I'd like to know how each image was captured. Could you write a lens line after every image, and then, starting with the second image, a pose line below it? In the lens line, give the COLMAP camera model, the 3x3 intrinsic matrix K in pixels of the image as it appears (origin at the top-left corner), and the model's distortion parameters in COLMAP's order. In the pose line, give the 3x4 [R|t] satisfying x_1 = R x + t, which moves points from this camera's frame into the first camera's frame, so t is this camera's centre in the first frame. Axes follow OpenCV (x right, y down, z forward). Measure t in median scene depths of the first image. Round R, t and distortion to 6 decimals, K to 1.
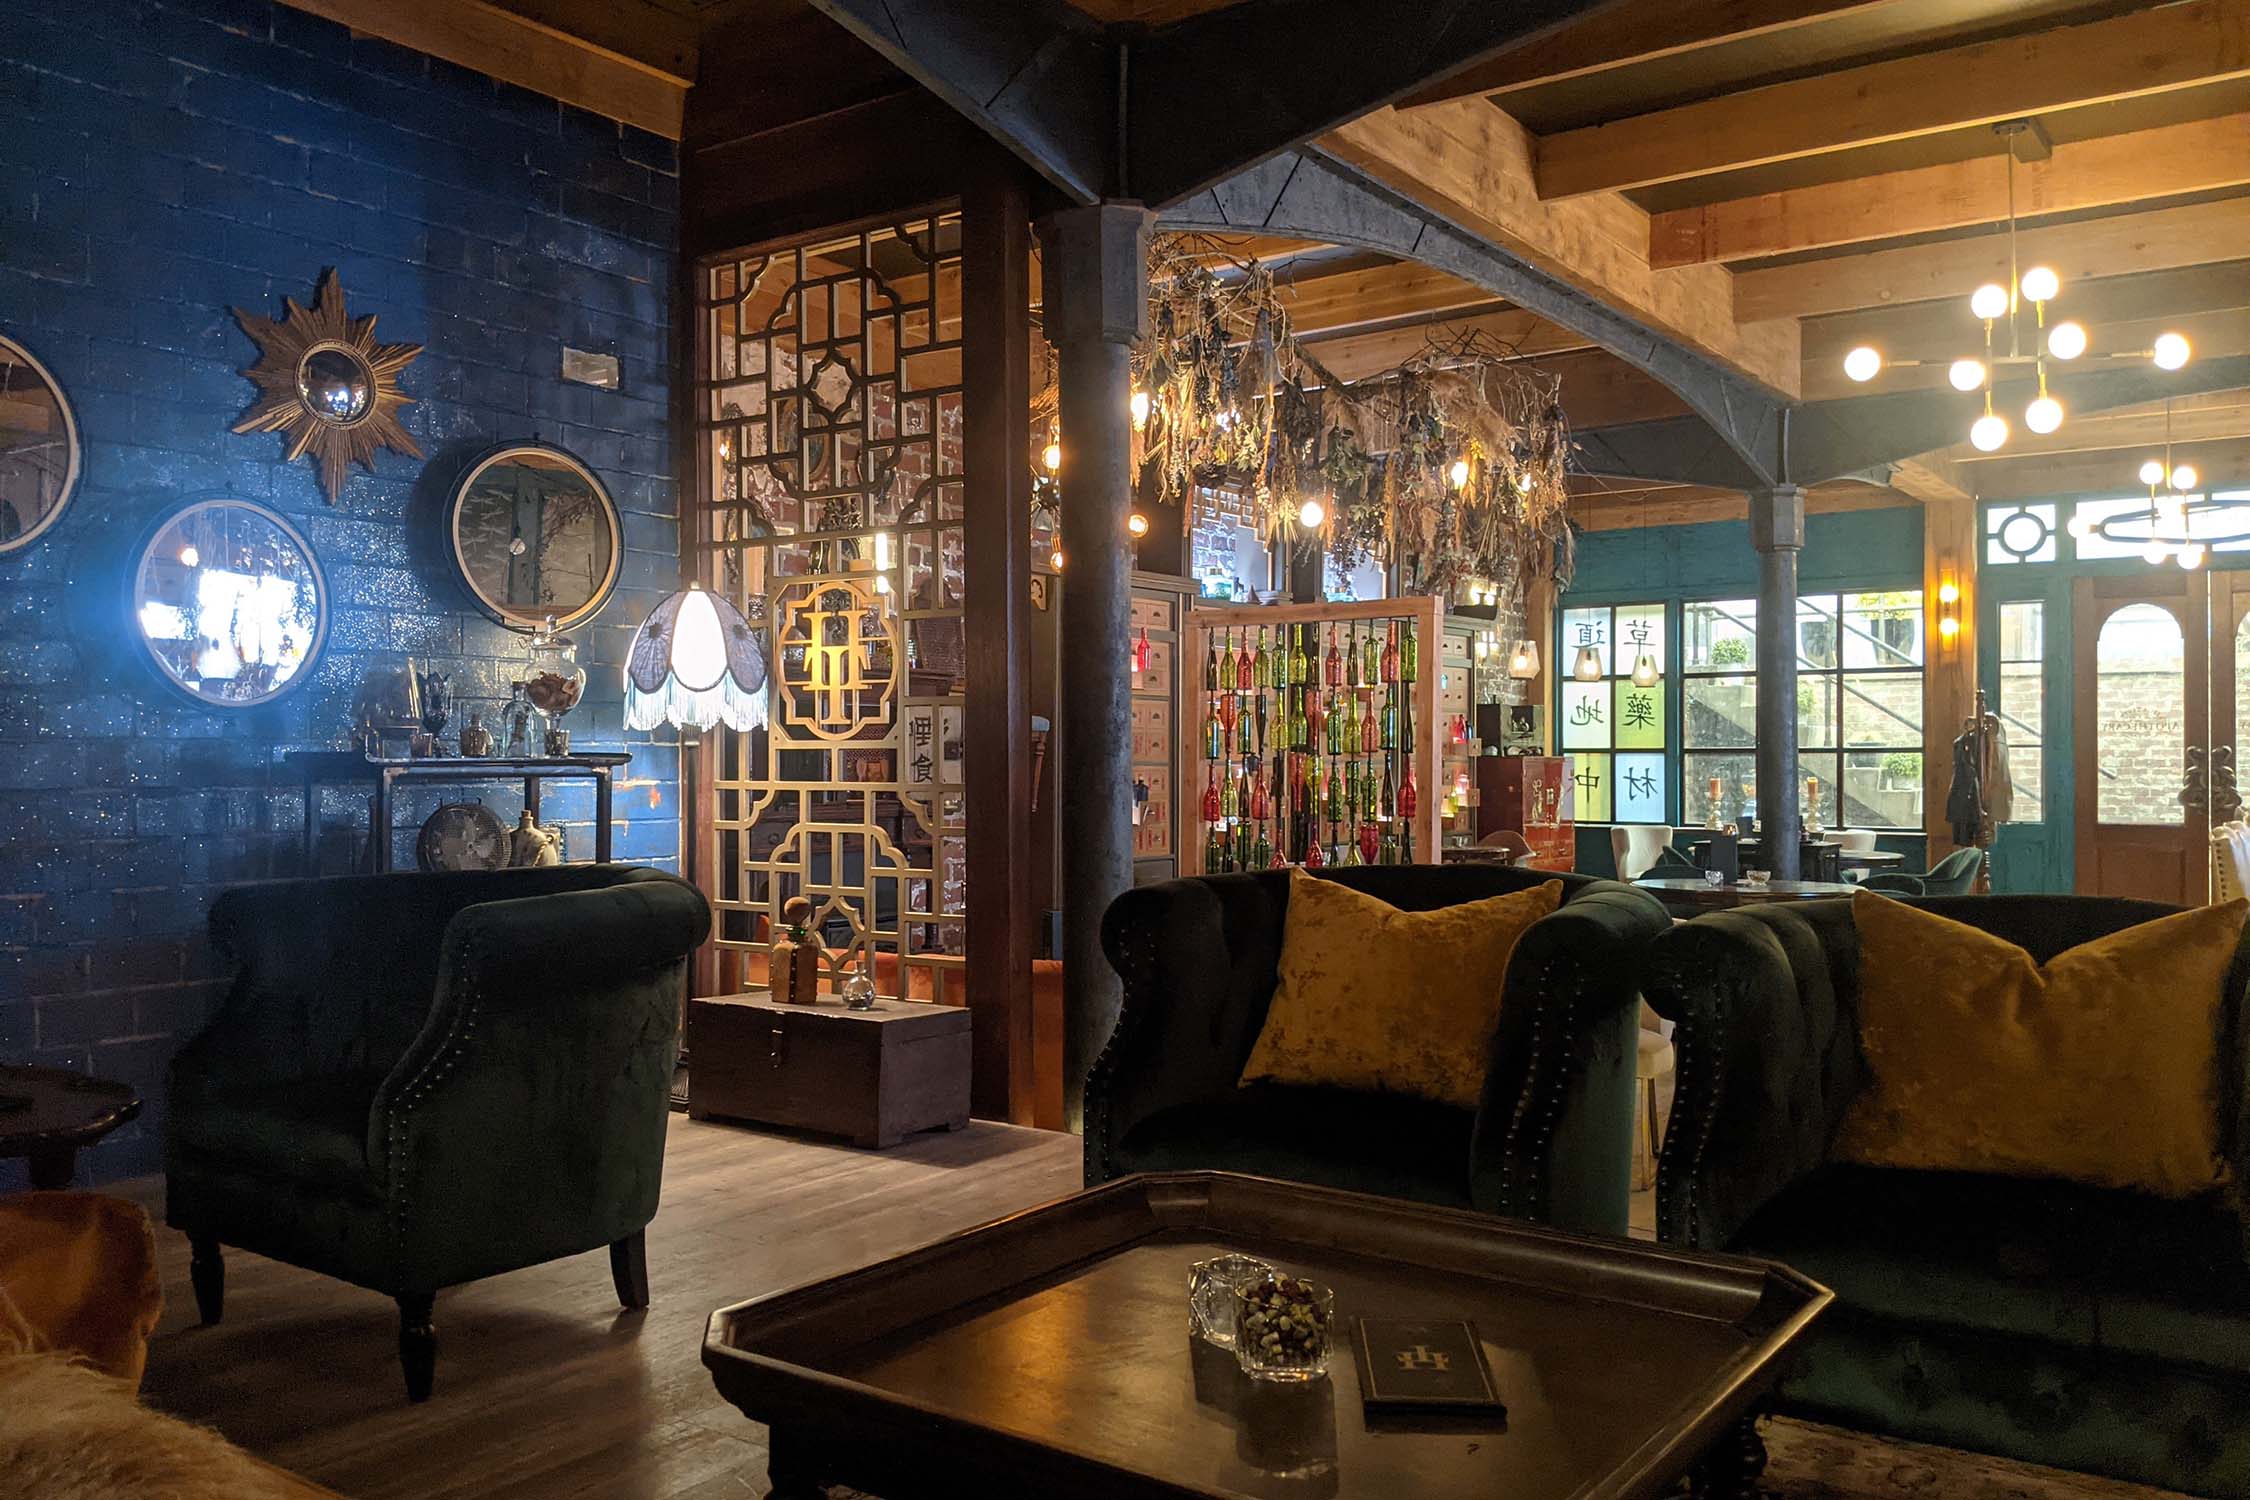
lens RADIAL K [[1769.2, 0, 1124.5], [0, 1769.2, 729.4], [0, 0, 1]] dist [-0.018845, -0.009733]
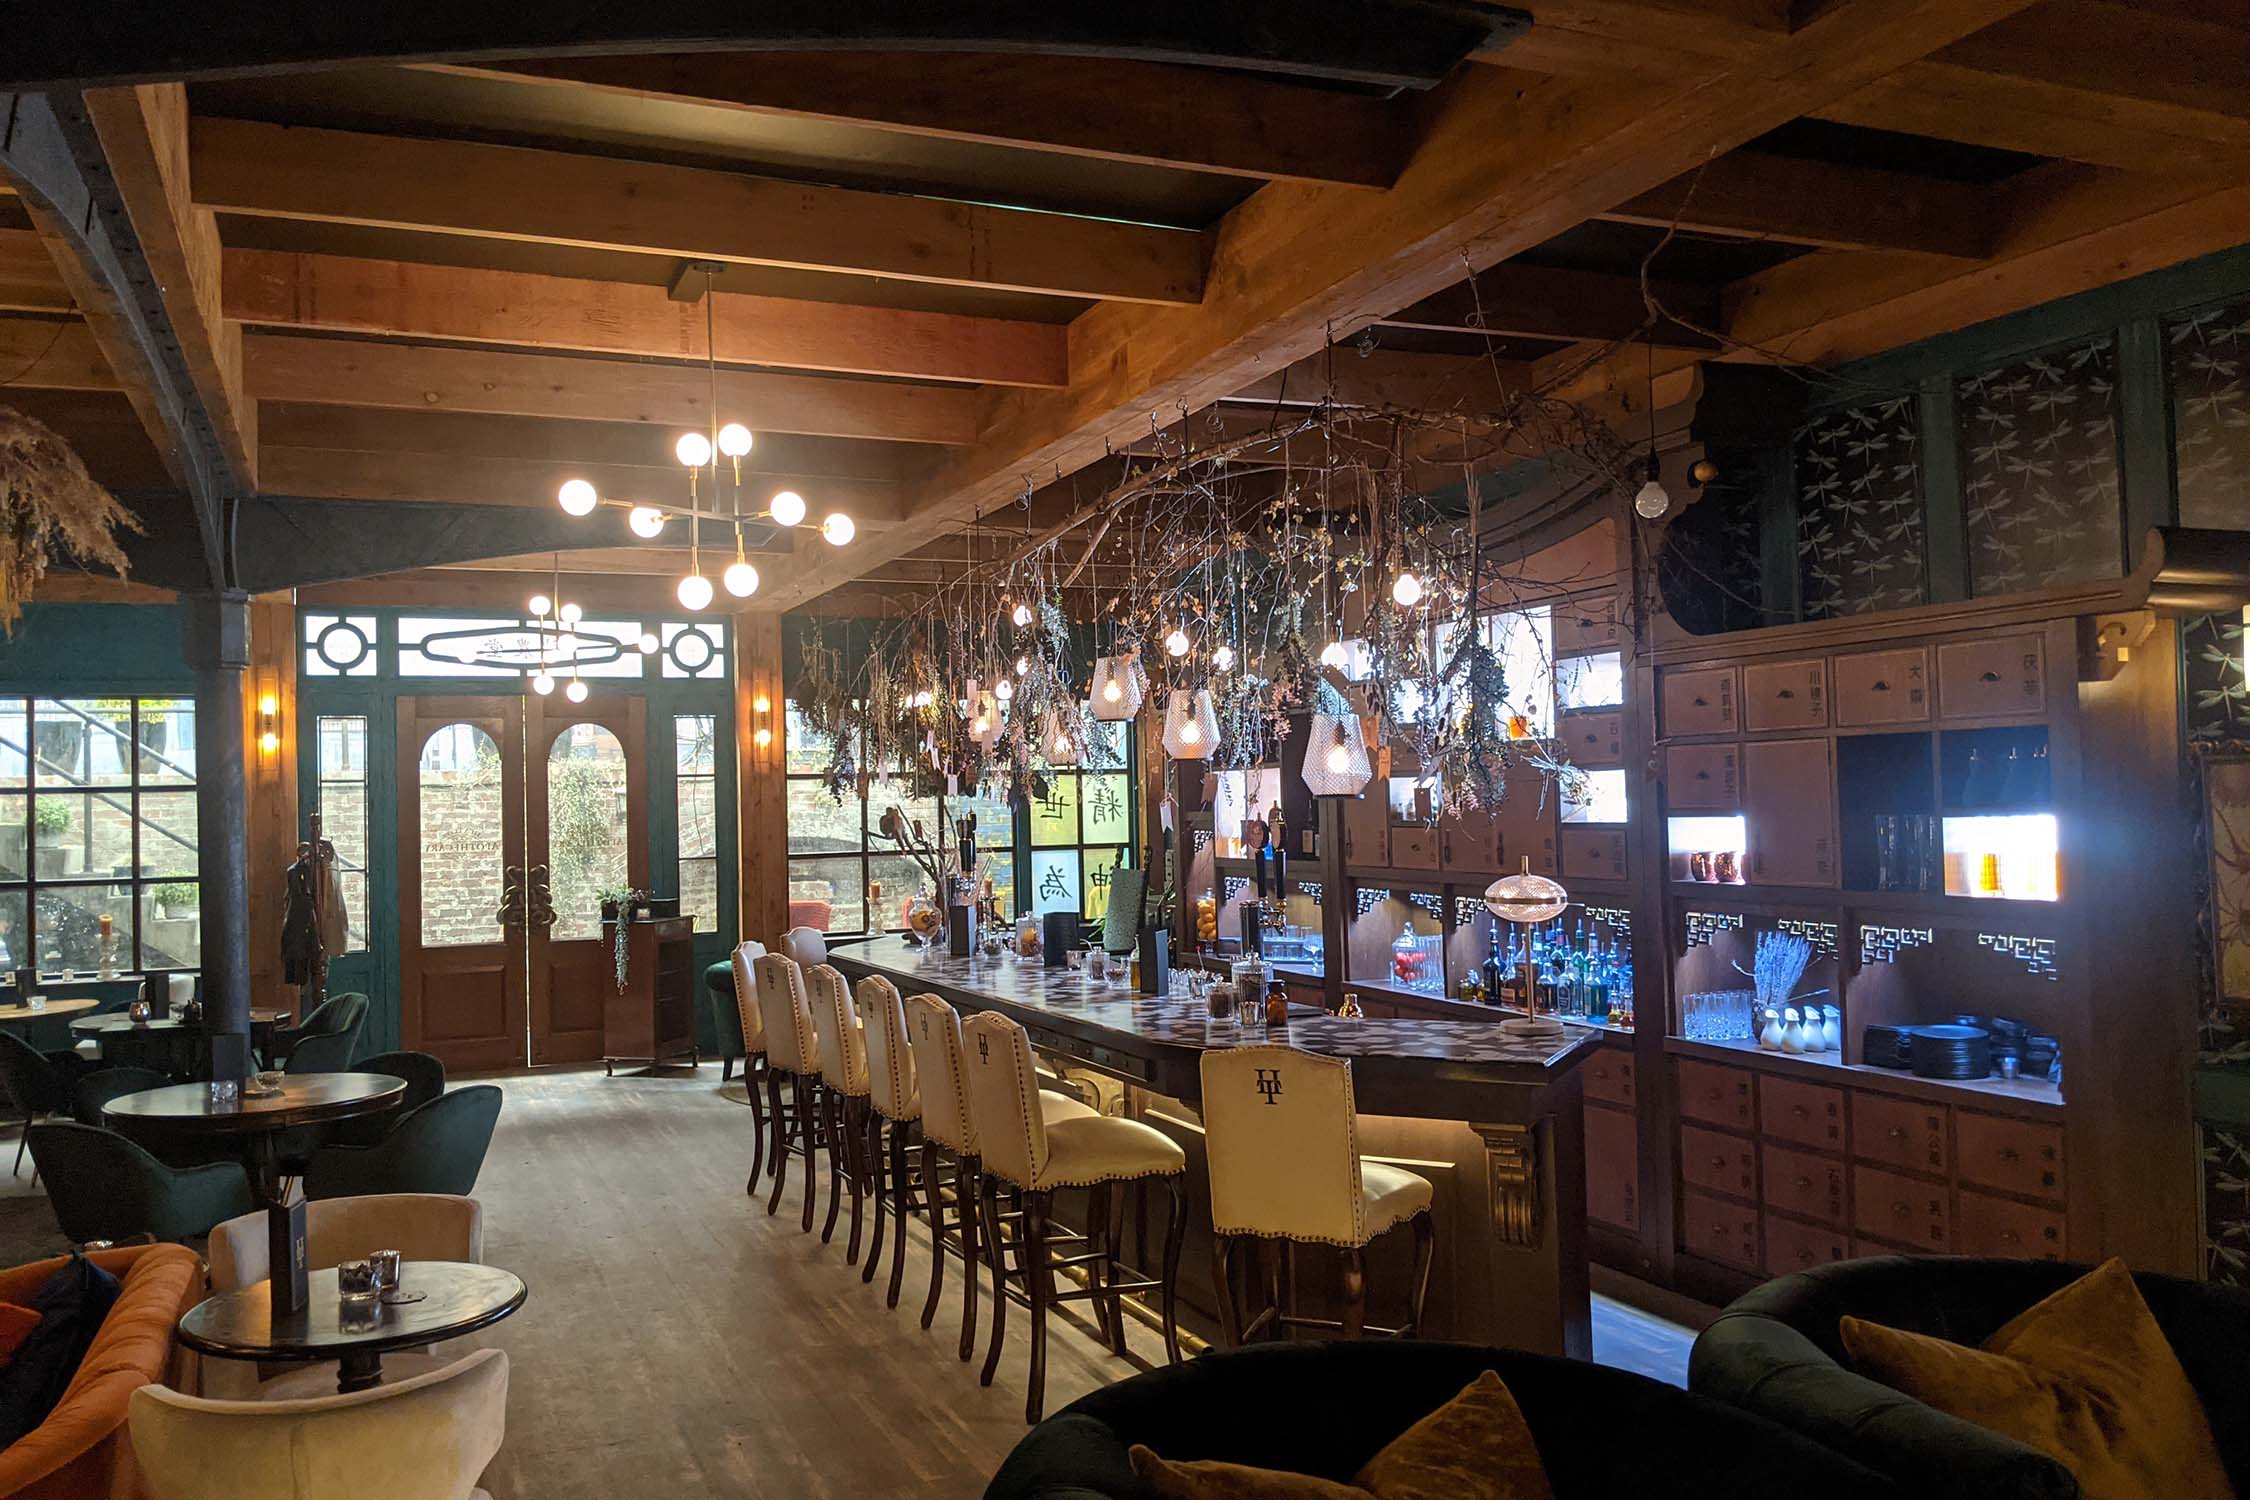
lens RADIAL K [[1778.3, 0, 1079.1], [0, 1778.3, 759.9], [0, 0, 1]] dist [-0.005914, -0.002287]
pose [[0.536638, 0.013146, 0.843710, -0.090409], [0.006881, 0.999777, -0.019954, -0.029875], [-0.843785, 0.016514, 0.536428, 0.164141]]
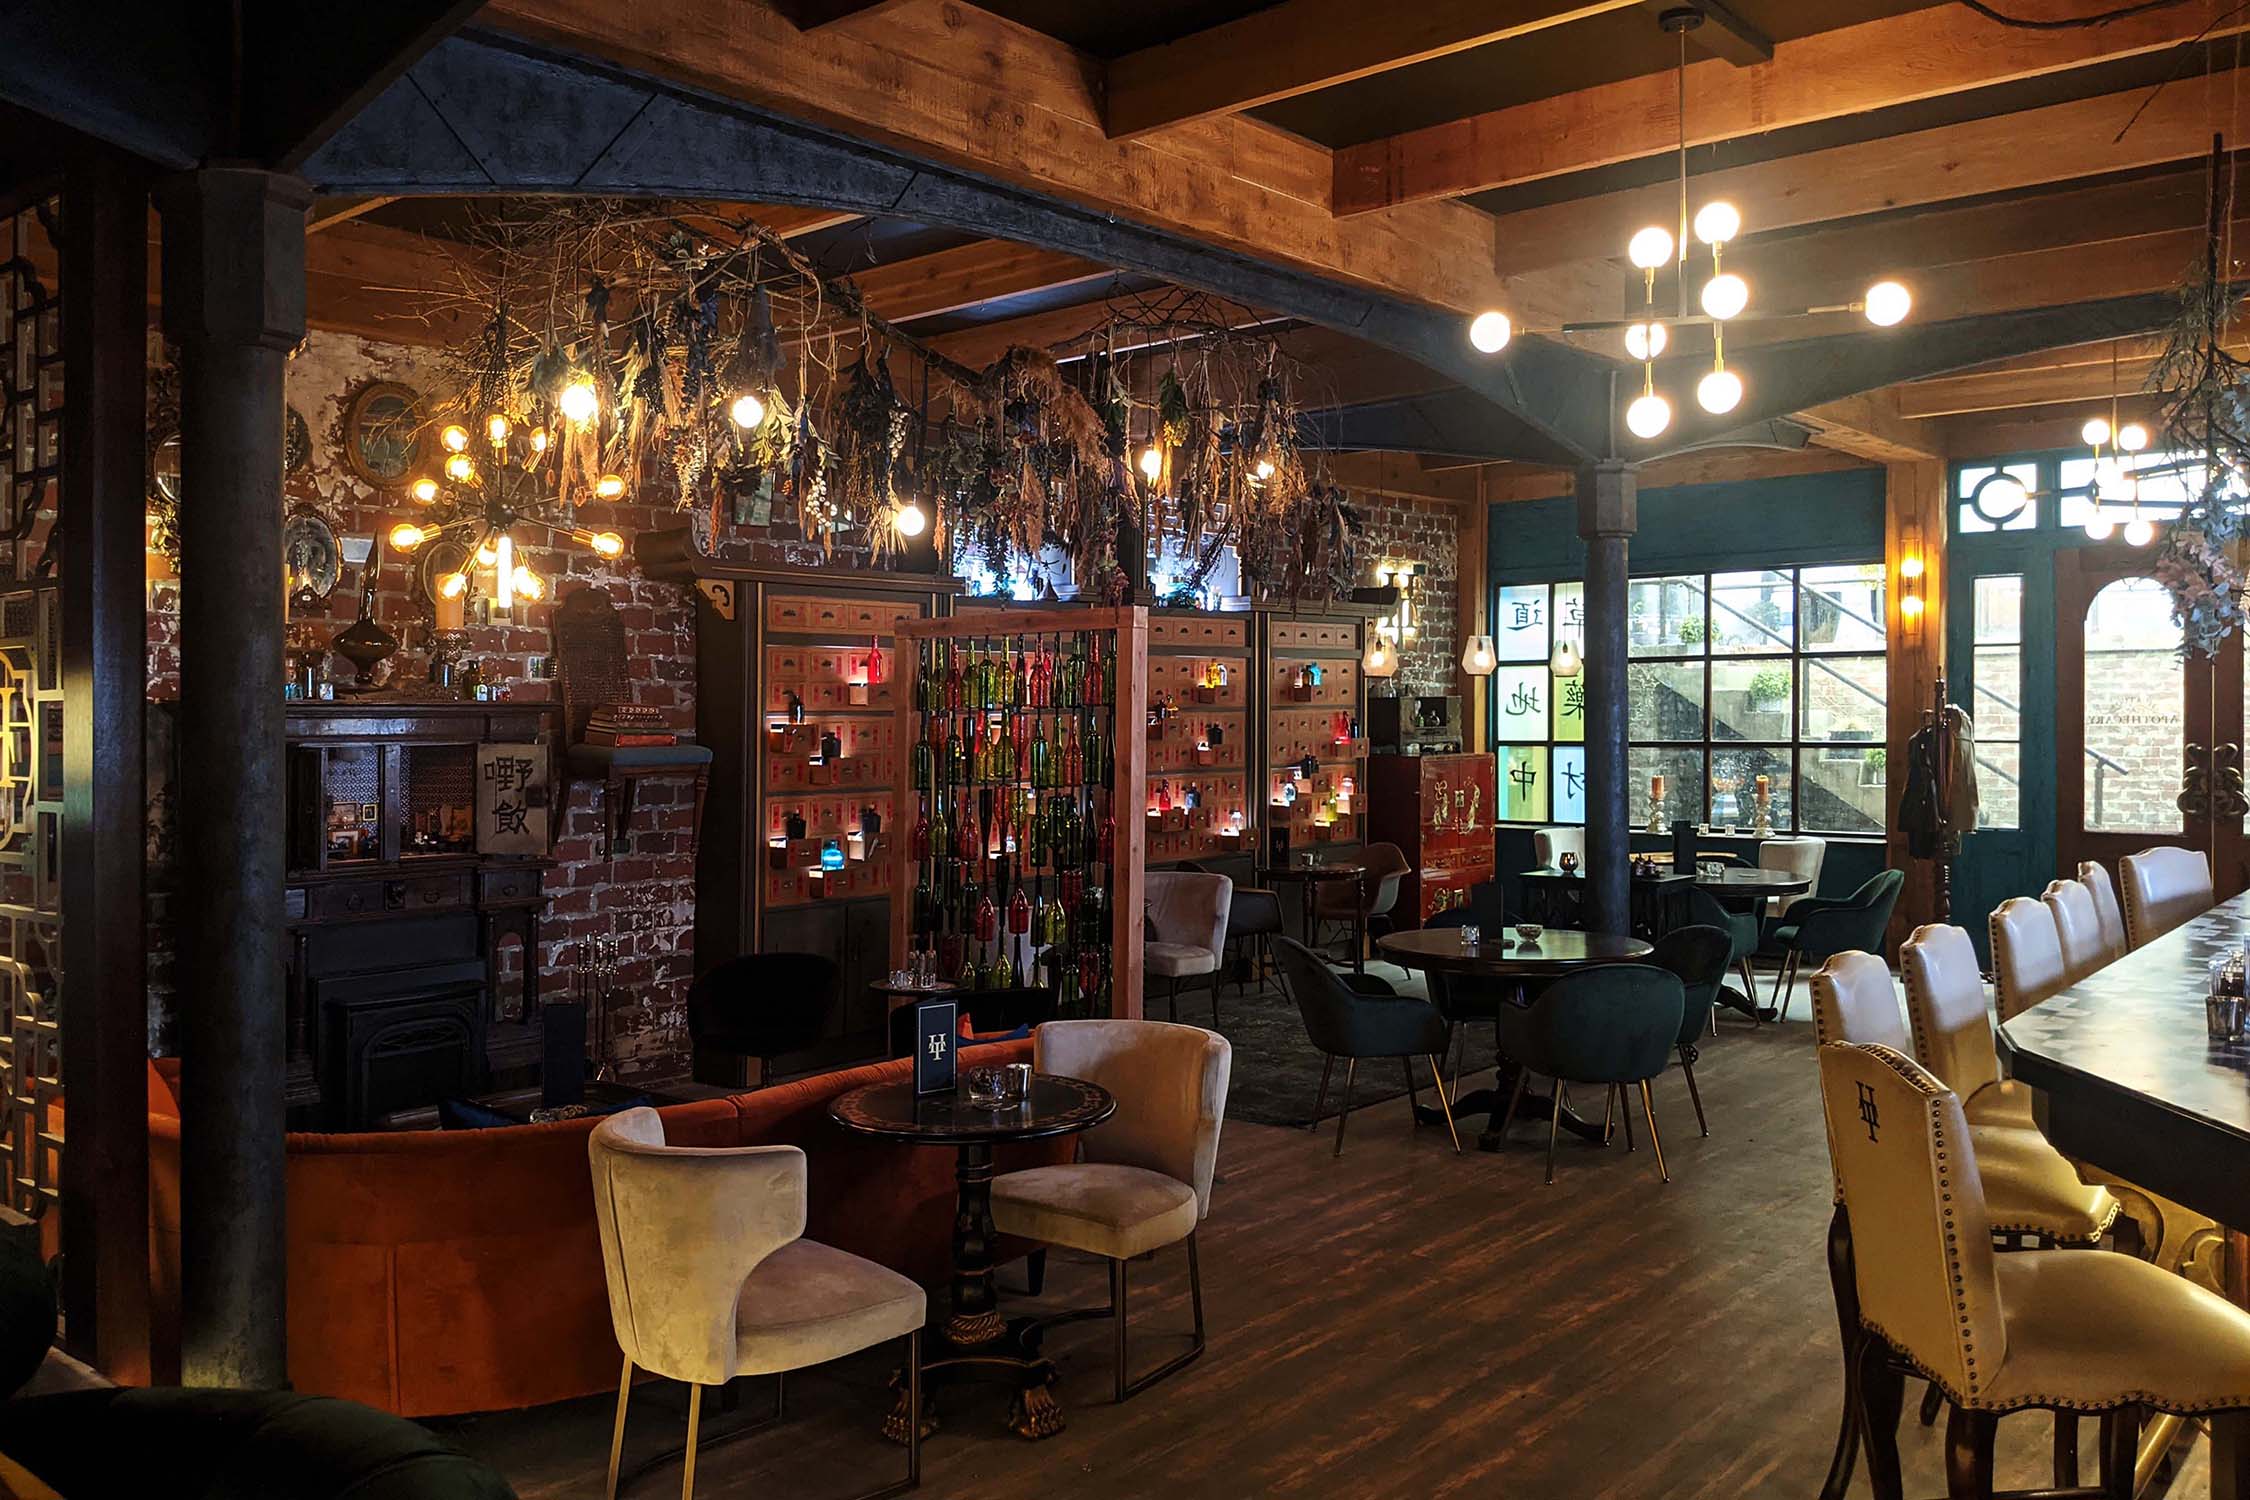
lens RADIAL K [[1776.6, 0, 1132.1], [0, 1776.6, 698.2], [0, 0, 1]] dist [0.007720, -0.003301]
pose [[0.997289, -0.008629, -0.073074, 0.156511], [0.009290, 0.999919, 0.008712, -0.025297], [0.072992, -0.009367, 0.997289, 0.093428]]
